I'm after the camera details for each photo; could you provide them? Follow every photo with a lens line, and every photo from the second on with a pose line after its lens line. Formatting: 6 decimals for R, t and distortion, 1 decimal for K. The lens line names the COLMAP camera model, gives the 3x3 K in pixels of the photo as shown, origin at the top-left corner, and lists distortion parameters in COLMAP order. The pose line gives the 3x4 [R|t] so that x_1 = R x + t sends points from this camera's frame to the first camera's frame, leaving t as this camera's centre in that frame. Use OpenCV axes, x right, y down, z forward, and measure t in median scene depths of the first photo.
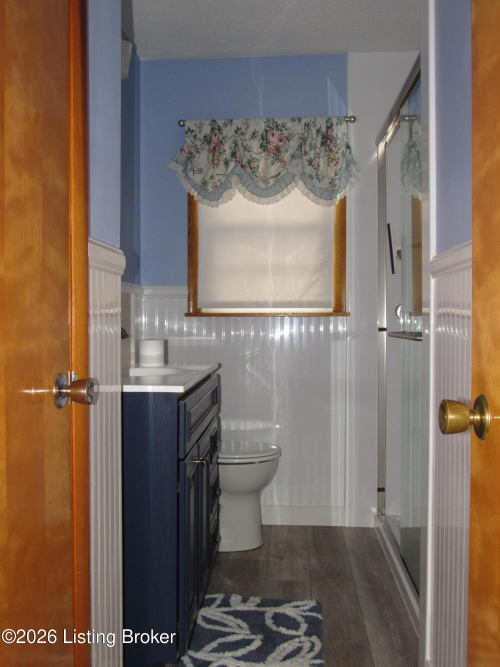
lens RADIAL K [[709.9, 0, 250.5], [0, 709.9, 332.7], [0, 0, 1]] dist [-0.025465, 0.000000]
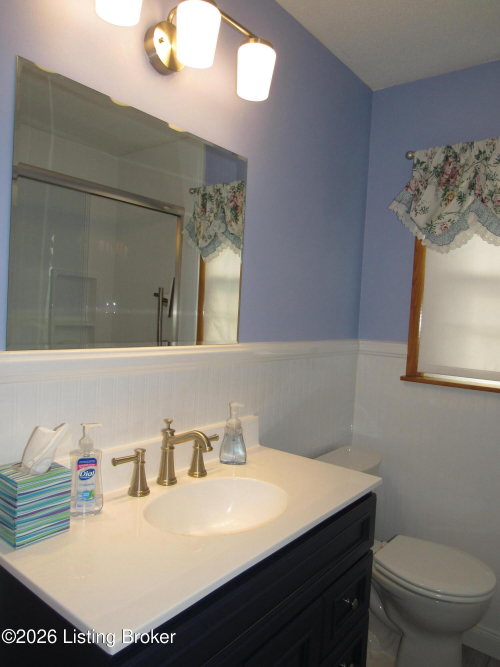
lens RADIAL K [[481.0, 0, 249.7], [0, 481.0, 334.8], [0, 0, 1]] dist [-0.031468, 0.014086]
pose [[0.817029, 0.074094, -0.571816, 0.089966], [-0.063159, 0.997242, 0.038976, -0.090938], [0.573127, 0.004271, 0.819456, 0.421230]]
